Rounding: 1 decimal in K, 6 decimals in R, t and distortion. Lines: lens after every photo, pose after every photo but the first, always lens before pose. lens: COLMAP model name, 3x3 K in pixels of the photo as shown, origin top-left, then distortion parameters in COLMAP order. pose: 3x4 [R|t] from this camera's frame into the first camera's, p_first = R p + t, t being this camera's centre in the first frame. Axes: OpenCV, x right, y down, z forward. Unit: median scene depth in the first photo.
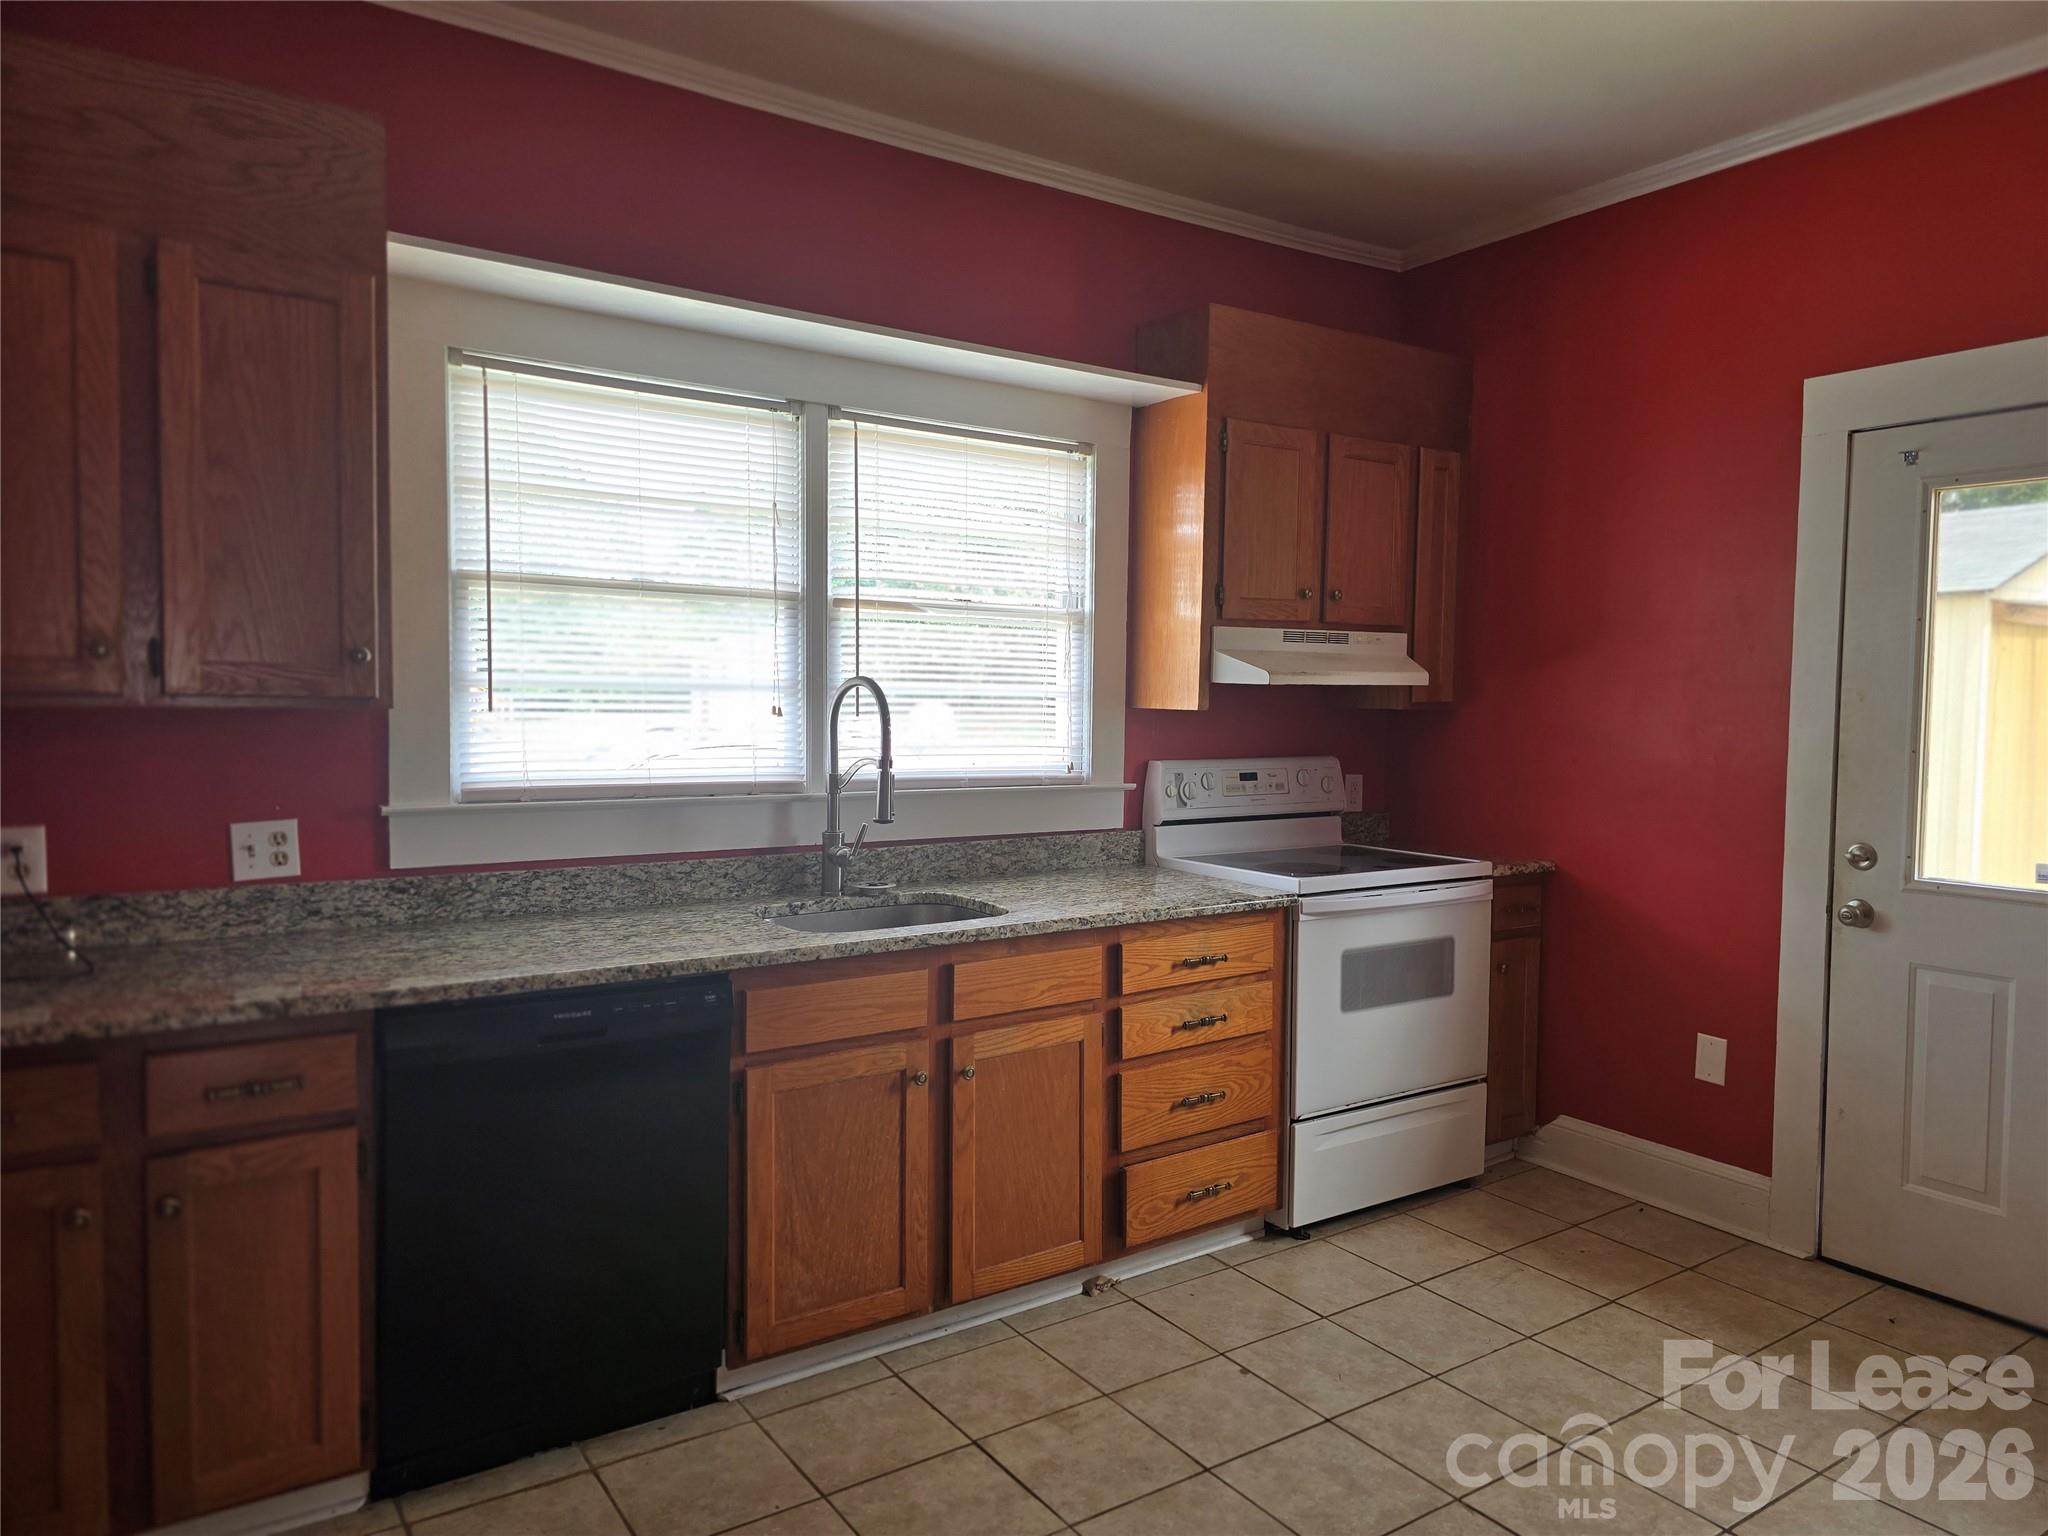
lens RADIAL K [[1377.1, 0, 1046.1], [0, 1377.1, 760.9], [0, 0, 1]] dist [0.055948, -0.051198]
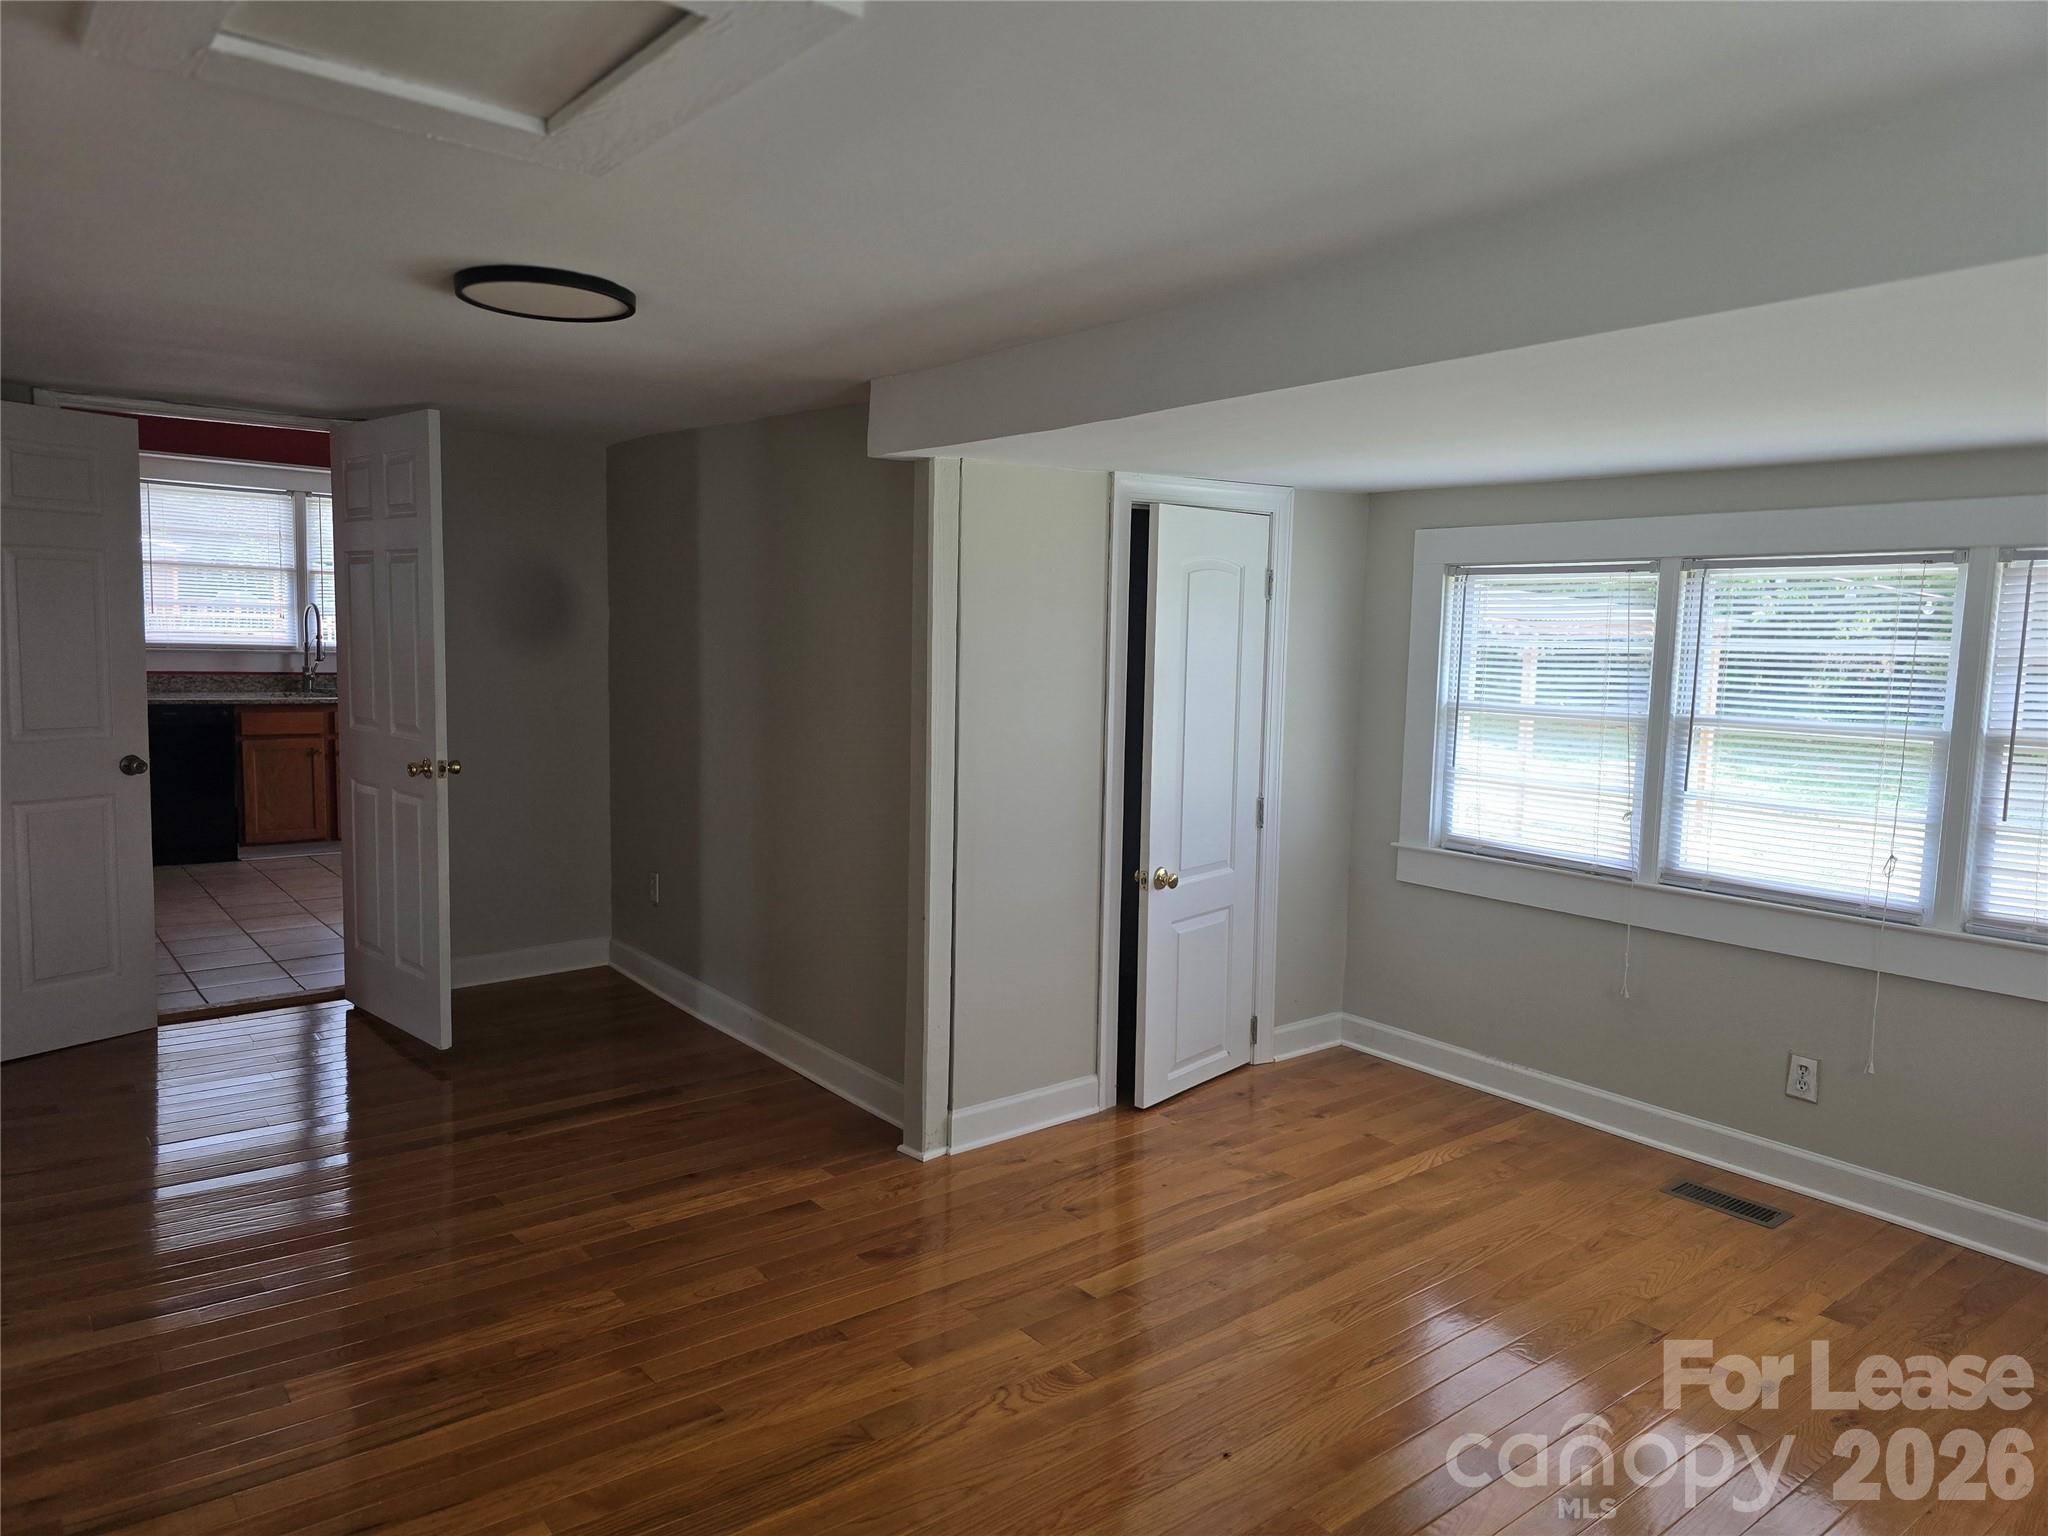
lens RADIAL K [[1377.1, 0, 1022.0], [0, 1377.1, 769.5], [0, 0, 1]] dist [0.055948, -0.051198]
pose [[0.997996, 0.012742, 0.061988, 0.942510], [-0.015378, 0.998990, 0.042225, 0.107647], [-0.061387, -0.043094, 0.997183, -1.528991]]
